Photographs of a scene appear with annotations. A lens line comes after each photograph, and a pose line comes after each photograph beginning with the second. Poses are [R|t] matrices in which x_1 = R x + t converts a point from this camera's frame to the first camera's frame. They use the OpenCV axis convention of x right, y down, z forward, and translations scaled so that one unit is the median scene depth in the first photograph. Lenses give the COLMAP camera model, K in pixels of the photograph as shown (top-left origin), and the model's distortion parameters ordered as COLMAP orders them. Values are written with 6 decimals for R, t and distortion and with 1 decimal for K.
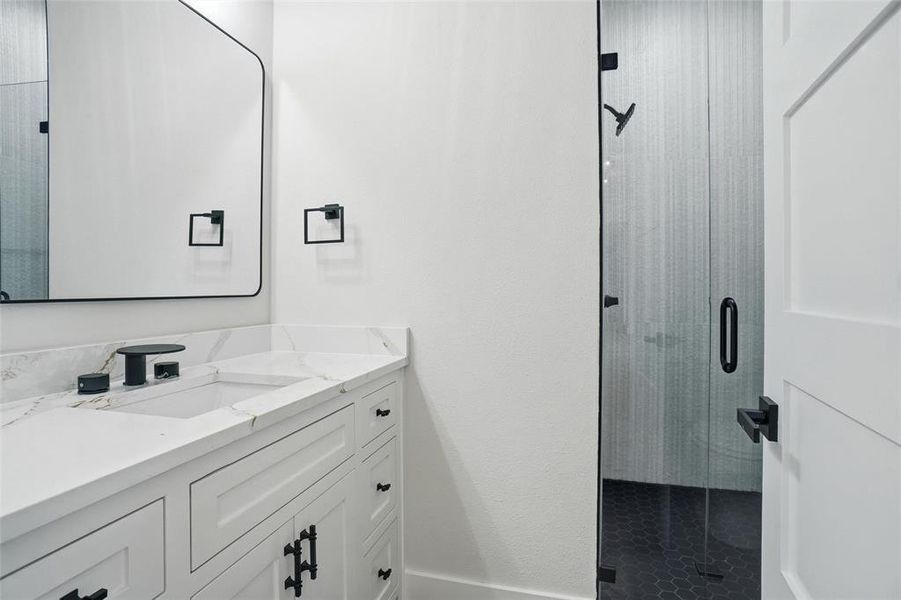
lens RADIAL K [[475.0, 0, 457.1], [0, 475.0, 291.5], [0, 0, 1]] dist [-0.067164, 0.037089]
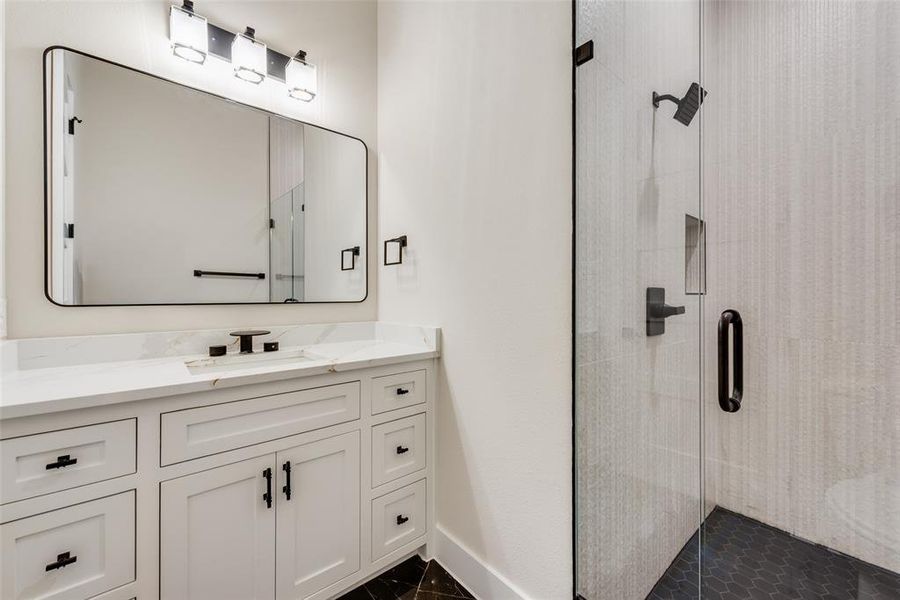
lens RADIAL K [[355.8, 0, 450.1], [0, 355.8, 297.1], [0, 0, 1]] dist [0.025448, -0.010520]
pose [[0.822000, 0.001916, -0.569484, 0.486112], [-0.004151, 0.999988, -0.002626, -0.004191], [0.569472, 0.004522, 0.821998, 0.245928]]
